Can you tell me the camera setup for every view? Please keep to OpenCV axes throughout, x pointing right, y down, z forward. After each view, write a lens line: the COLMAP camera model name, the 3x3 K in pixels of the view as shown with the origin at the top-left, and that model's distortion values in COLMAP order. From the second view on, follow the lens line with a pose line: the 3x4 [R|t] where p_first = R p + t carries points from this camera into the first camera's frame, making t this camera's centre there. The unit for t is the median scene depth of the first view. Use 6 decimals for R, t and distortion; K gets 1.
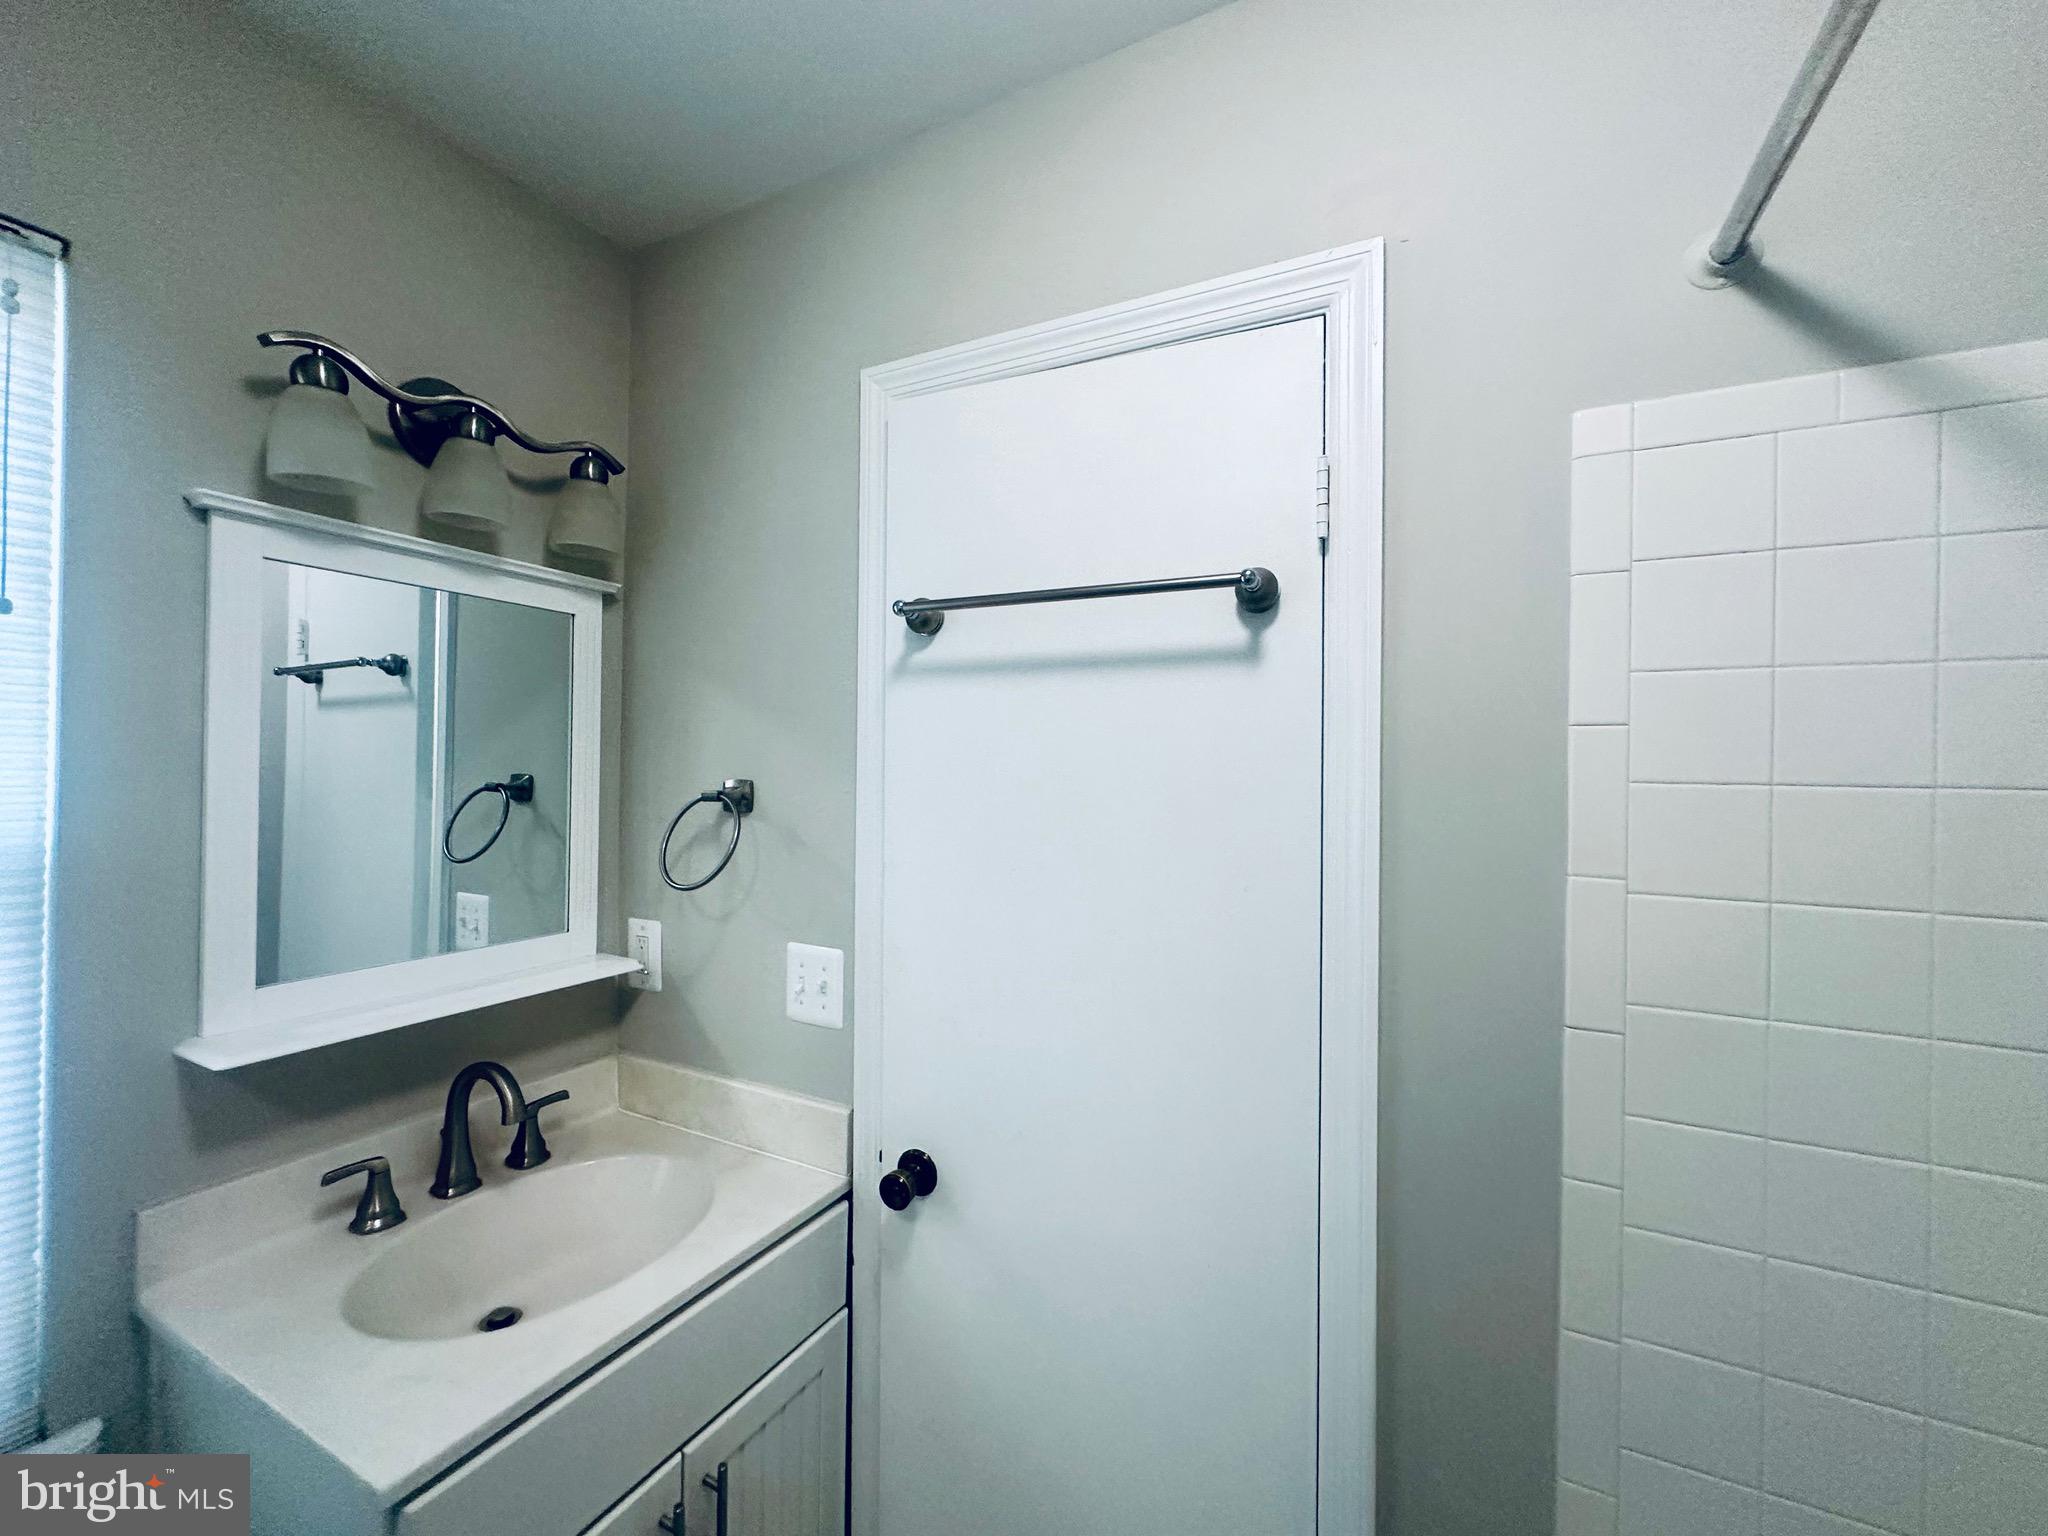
lens RADIAL K [[817.8, 0, 1025.1], [0, 817.8, 764.8], [0, 0, 1]] dist [-0.002623, 0.000791]
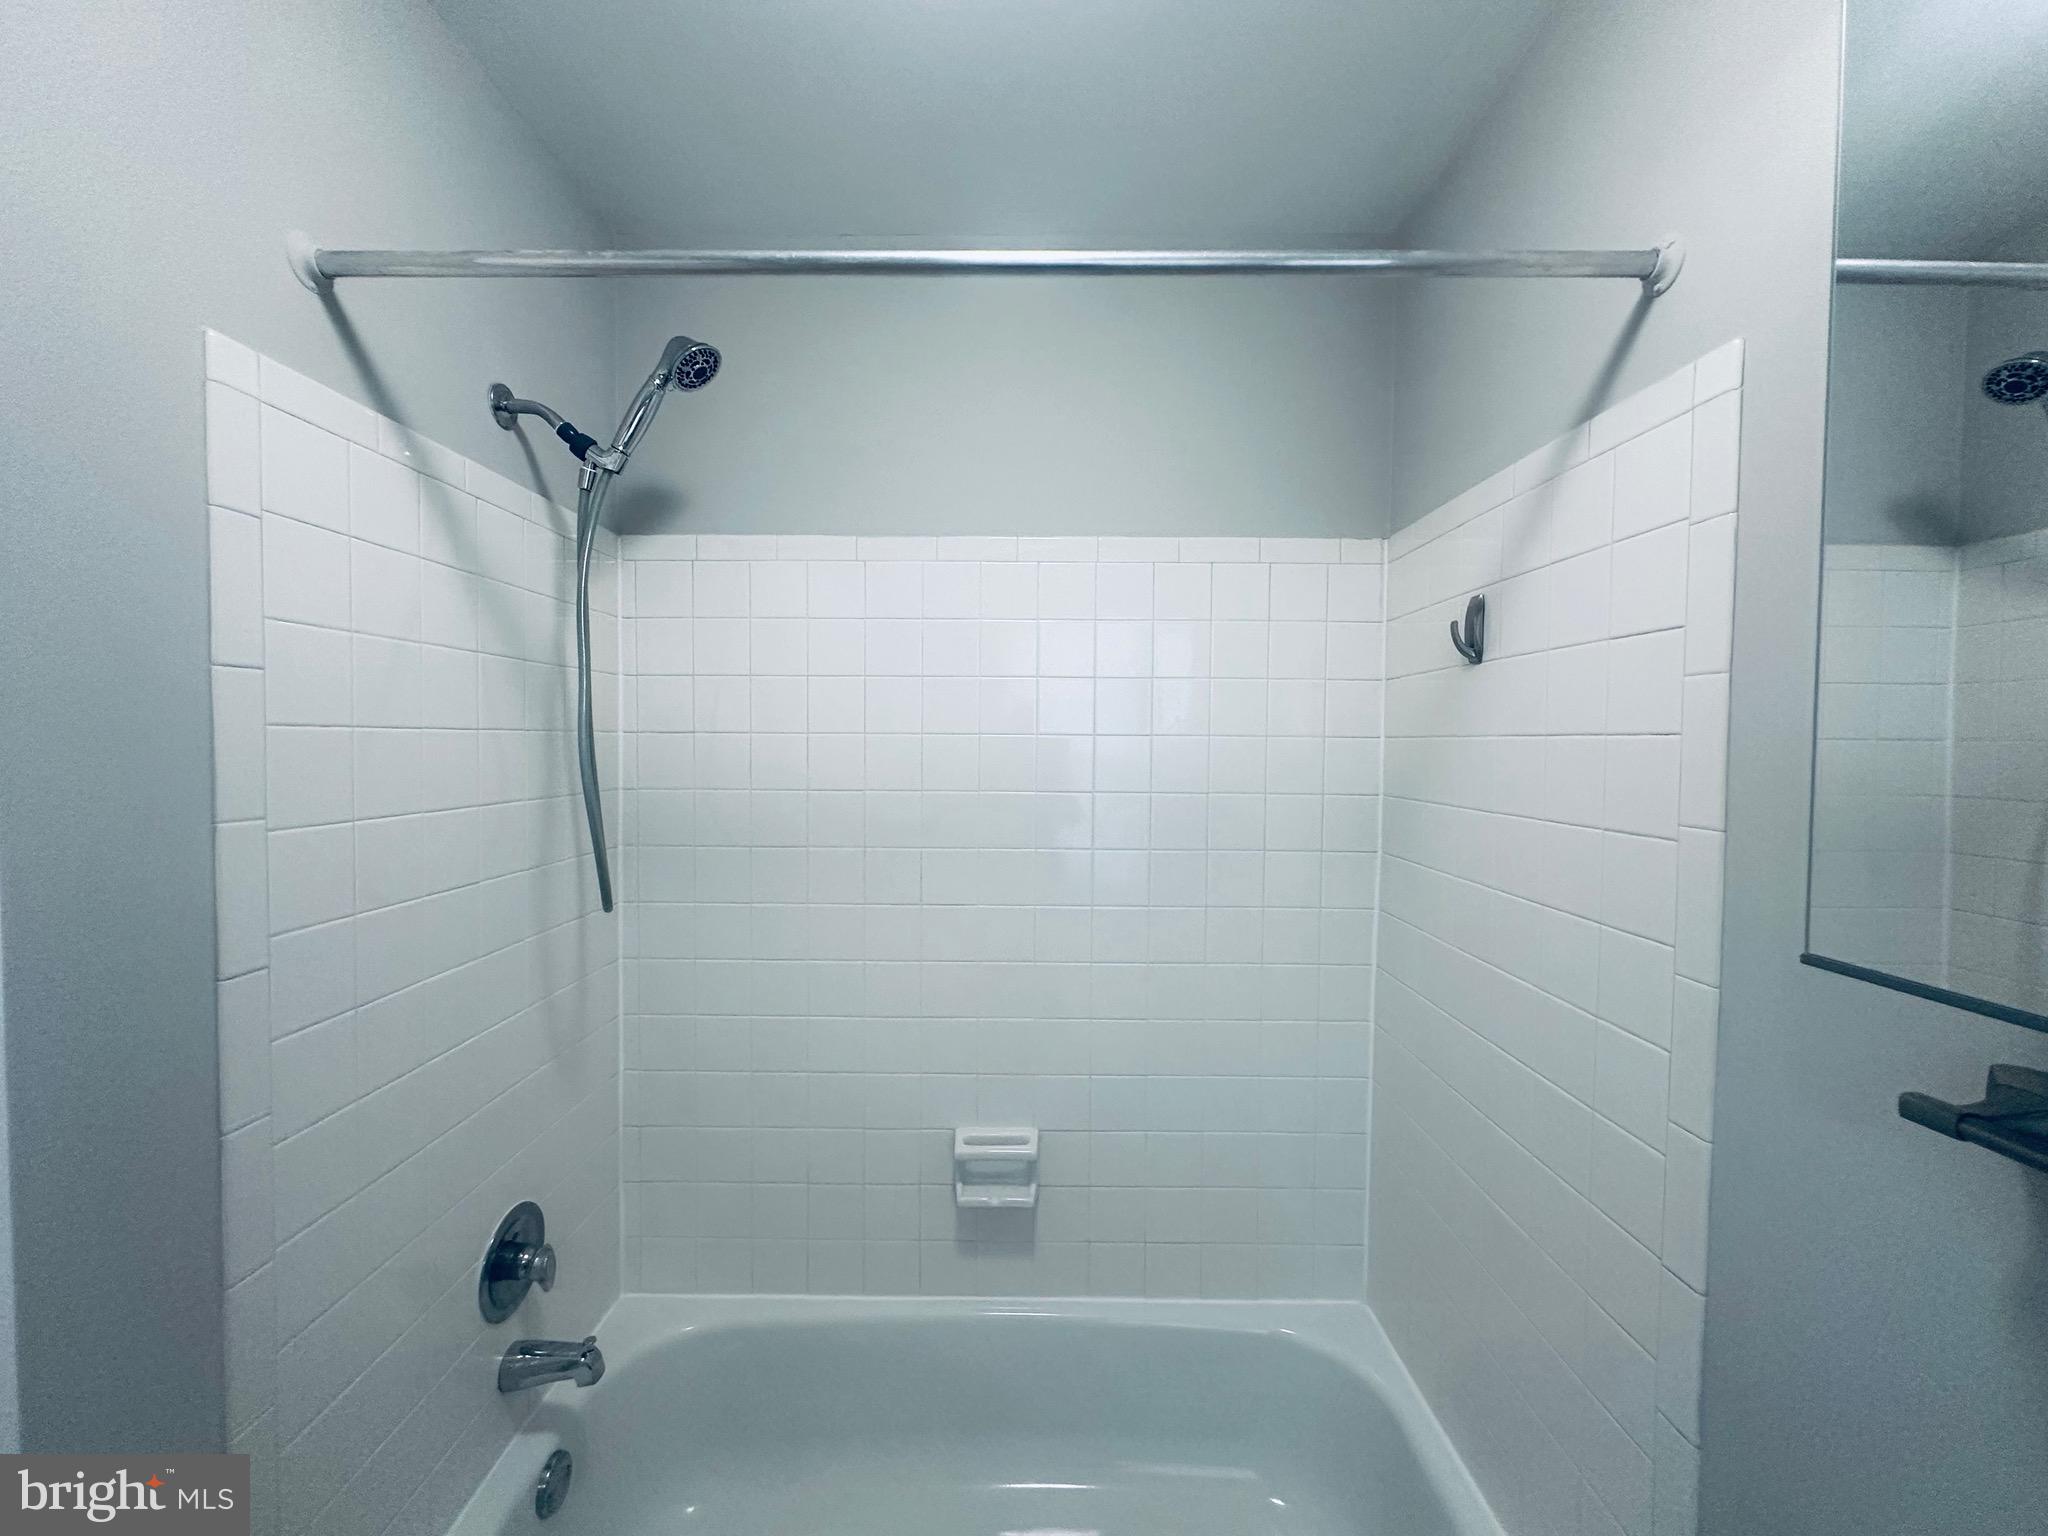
lens RADIAL K [[817.8, 0, 1025.1], [0, 817.8, 764.8], [0, 0, 1]] dist [-0.002623, 0.000791]
pose [[-0.456325, -0.041723, 0.888834, -0.623221], [-0.017950, 0.999128, 0.037684, 0.015798], [-0.889632, 0.001242, -0.456677, 0.615010]]
